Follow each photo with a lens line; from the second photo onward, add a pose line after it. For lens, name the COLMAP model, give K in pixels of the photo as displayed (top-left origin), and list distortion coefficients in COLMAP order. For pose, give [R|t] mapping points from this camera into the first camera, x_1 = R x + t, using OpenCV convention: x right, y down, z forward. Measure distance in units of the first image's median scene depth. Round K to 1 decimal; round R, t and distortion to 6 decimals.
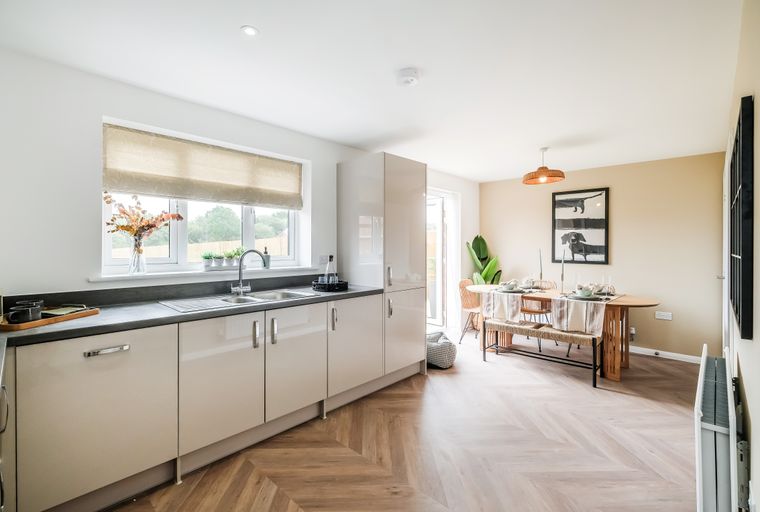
lens RADIAL K [[347.1, 0, 380.4], [0, 347.1, 249.9], [0, 0, 1]] dist [0.000654, -0.000122]
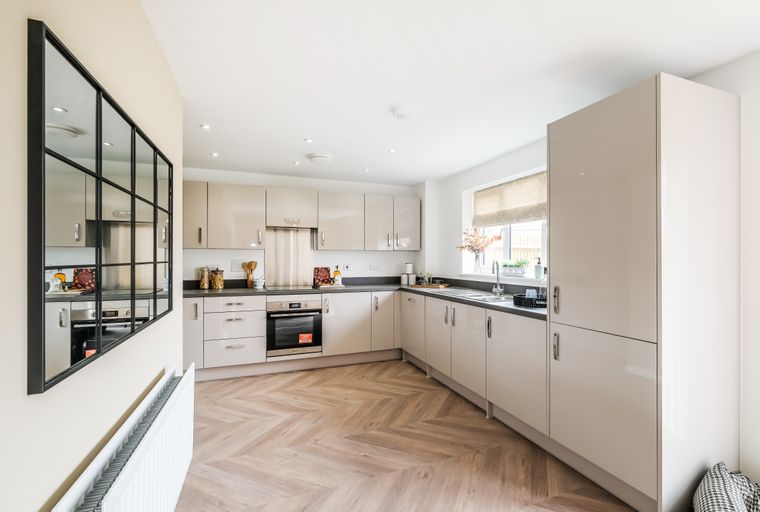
lens RADIAL K [[333.0, 0, 380.0], [0, 333.0, 256.0], [0, 0, 1]] dist [0.000170, -0.000107]
pose [[-0.435421, -0.007189, -0.900198, 1.026096], [-0.004066, 0.999974, -0.006019, -0.006458], [0.900218, 0.001039, -0.435439, 1.291680]]
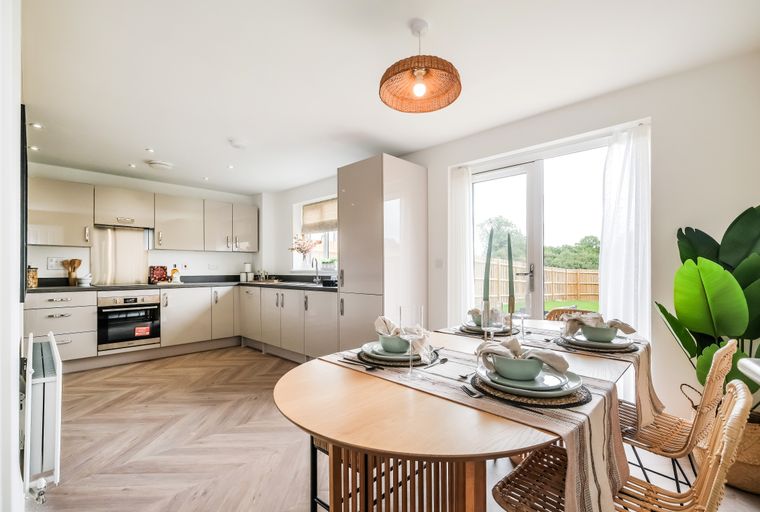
lens RADIAL K [[338.6, 0, 382.7], [0, 338.6, 266.9], [0, 0, 1]] dist [0.000343, -0.000237]
pose [[0.002705, -0.003946, -0.999989, 1.476071], [0.000902, 0.999992, -0.003943, 0.060608], [0.999996, -0.000891, 0.002708, 1.498426]]
